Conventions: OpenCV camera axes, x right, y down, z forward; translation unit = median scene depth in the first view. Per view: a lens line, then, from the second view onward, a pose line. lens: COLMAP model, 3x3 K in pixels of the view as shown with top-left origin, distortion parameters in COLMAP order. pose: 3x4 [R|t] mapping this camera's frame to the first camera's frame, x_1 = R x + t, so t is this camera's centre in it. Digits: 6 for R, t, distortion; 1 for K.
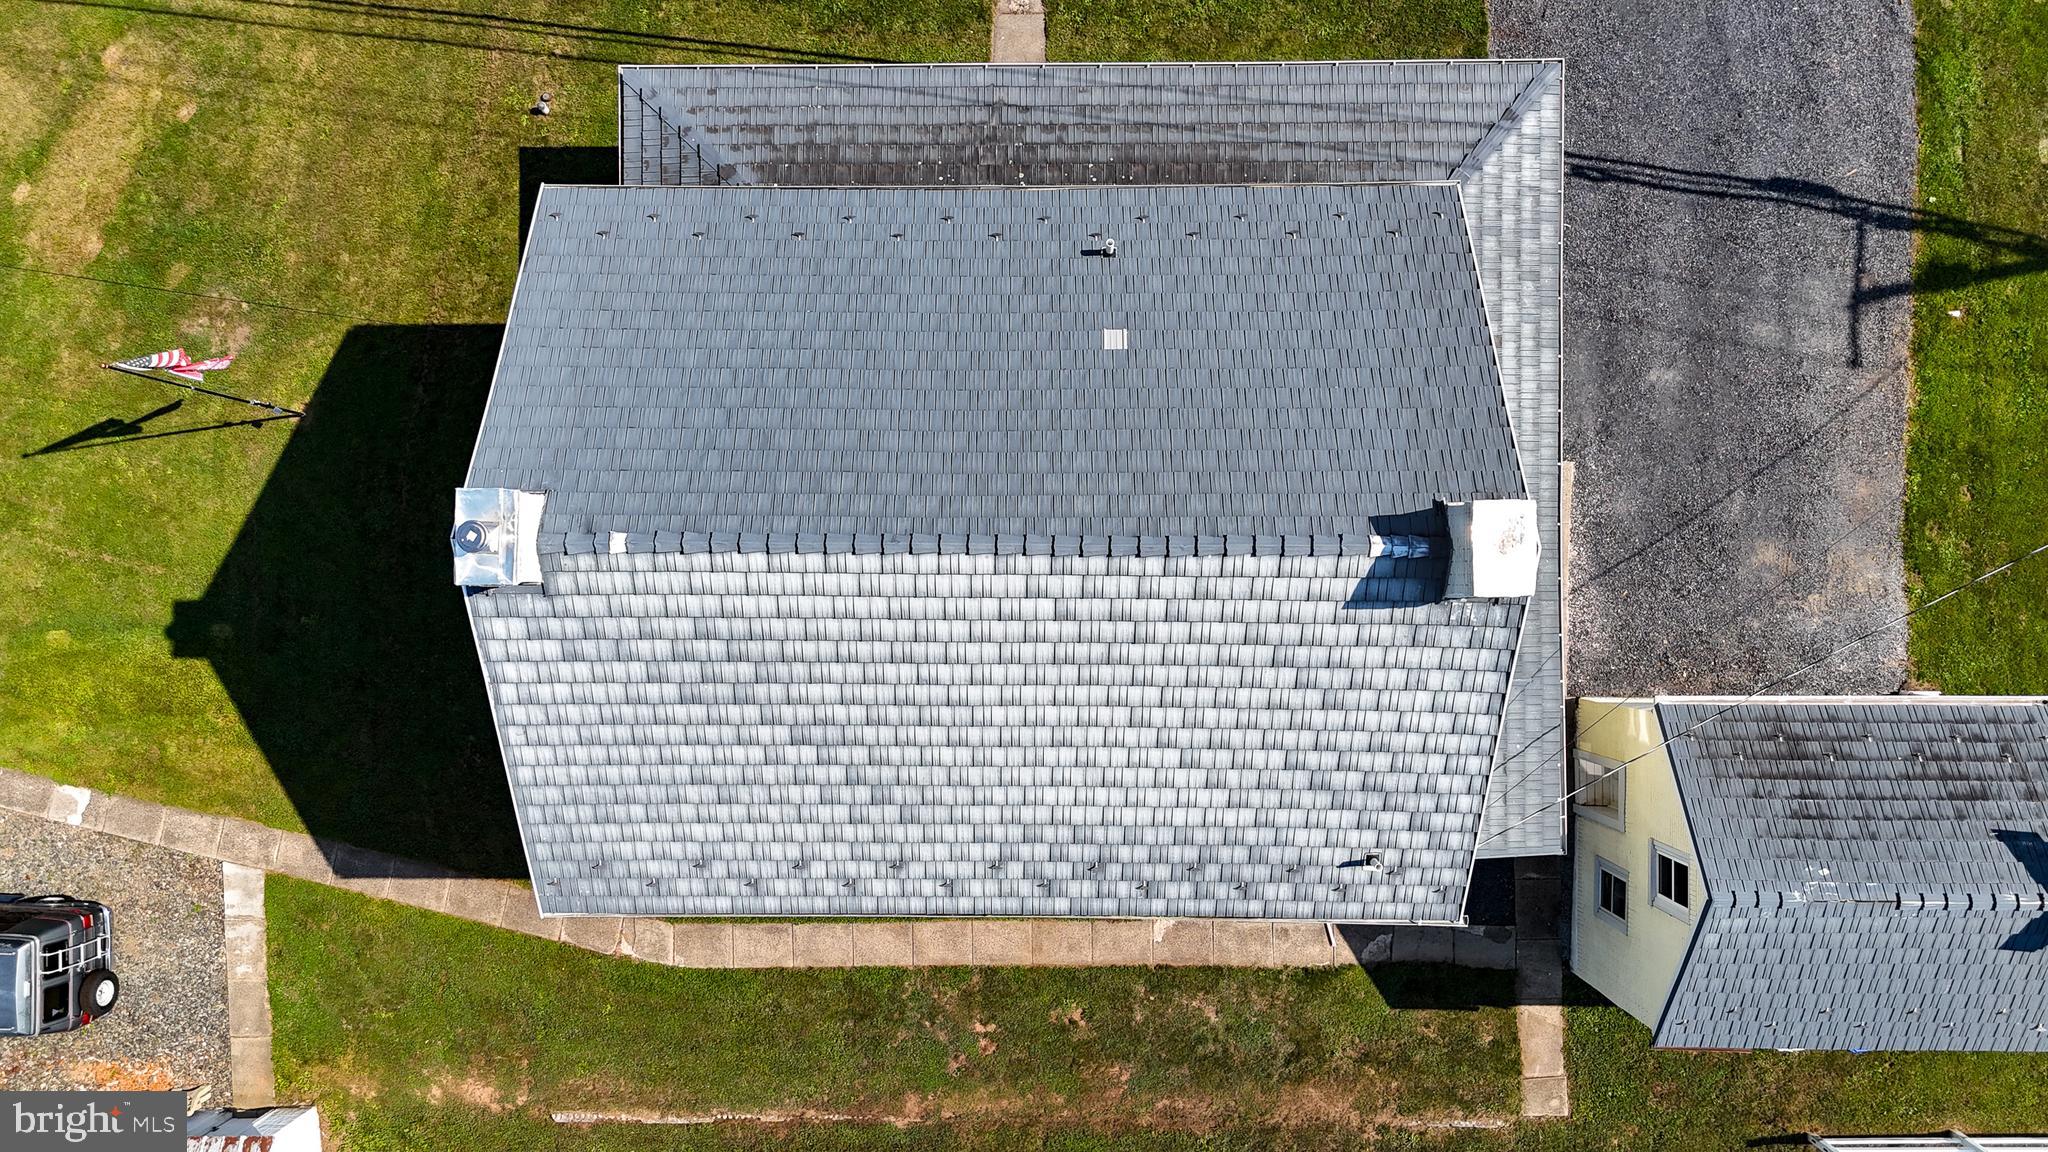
lens RADIAL K [[1506.8, 0, 1017.3], [0, 1506.8, 579.1], [0, 0, 1]] dist [0.139908, -0.144230]
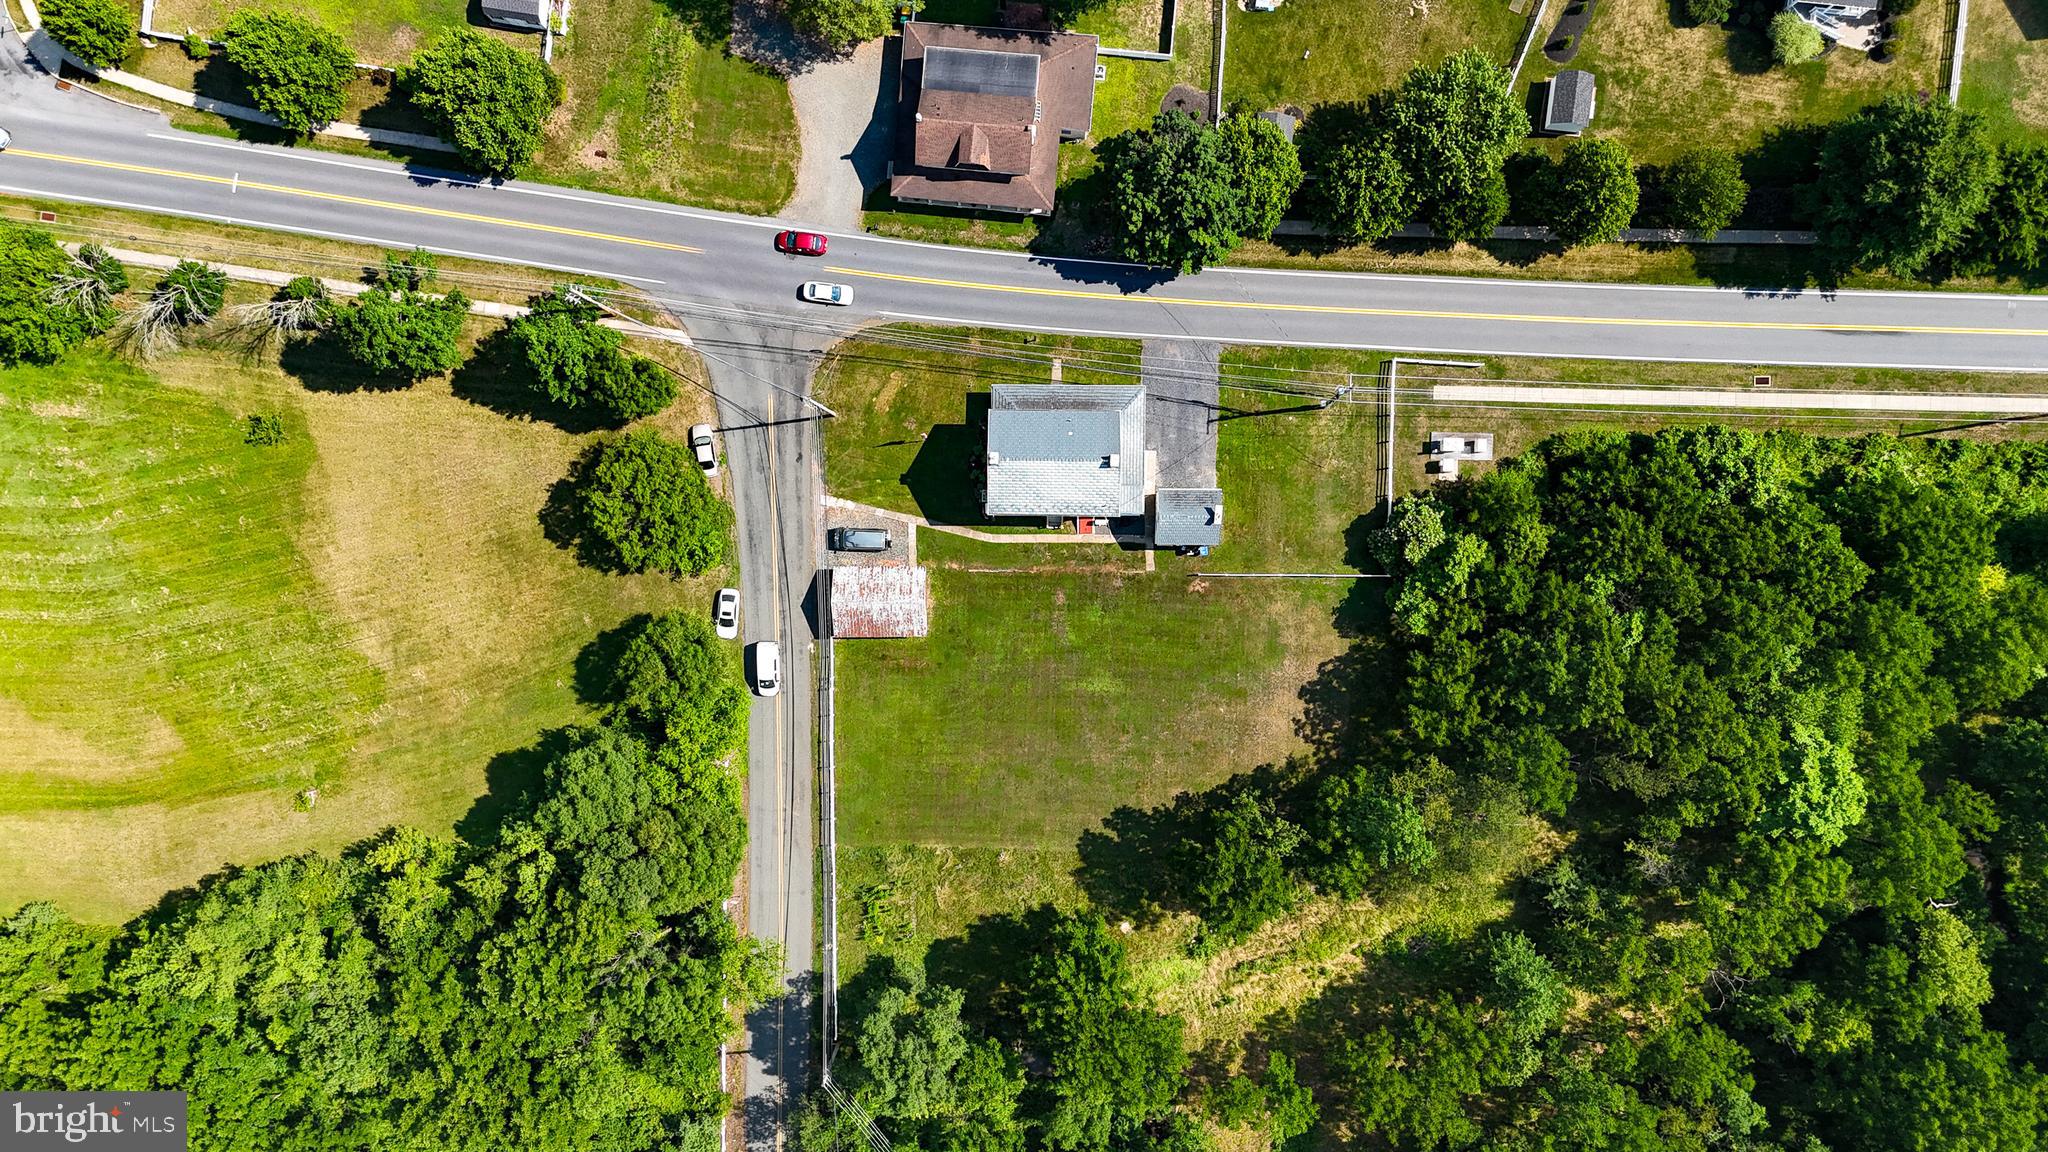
lens RADIAL K [[1506.8, 0, 1017.3], [0, 1506.8, 579.1], [0, 0, 1]] dist [0.139908, -0.144230]
pose [[0.999919, 0.010156, -0.007623, -0.090353], [-0.010102, 0.999924, 0.007029, 0.345902], [0.007693, -0.006951, 0.999946, -4.376396]]
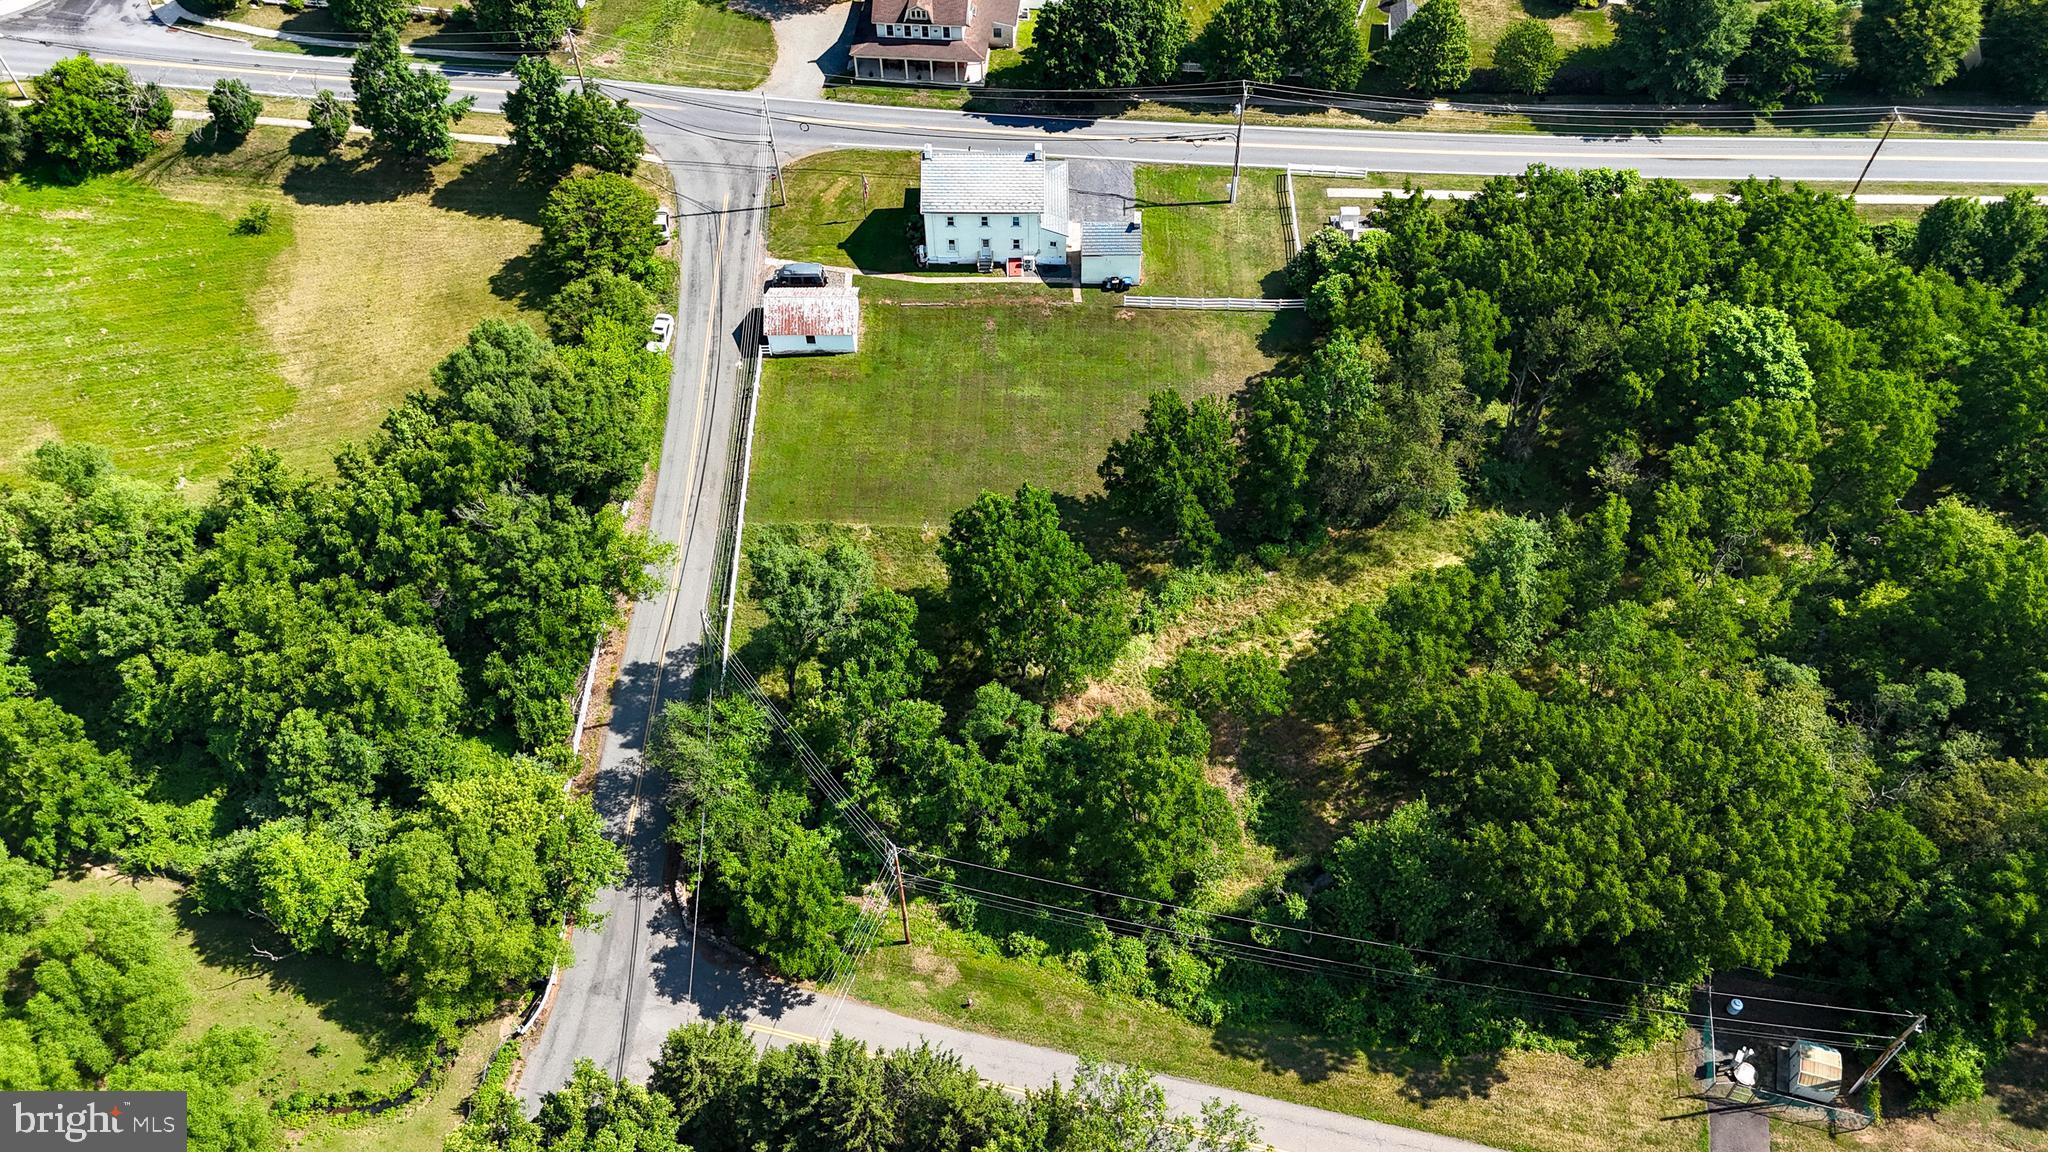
lens RADIAL K [[1506.8, 0, 1017.3], [0, 1506.8, 579.1], [0, 0, 1]] dist [0.139908, -0.144230]
pose [[0.999919, 0.012621, 0.001889, 0.123060], [-0.008837, 0.791557, -0.611032, 4.564266], [-0.009207, 0.610965, 0.791604, -2.788782]]
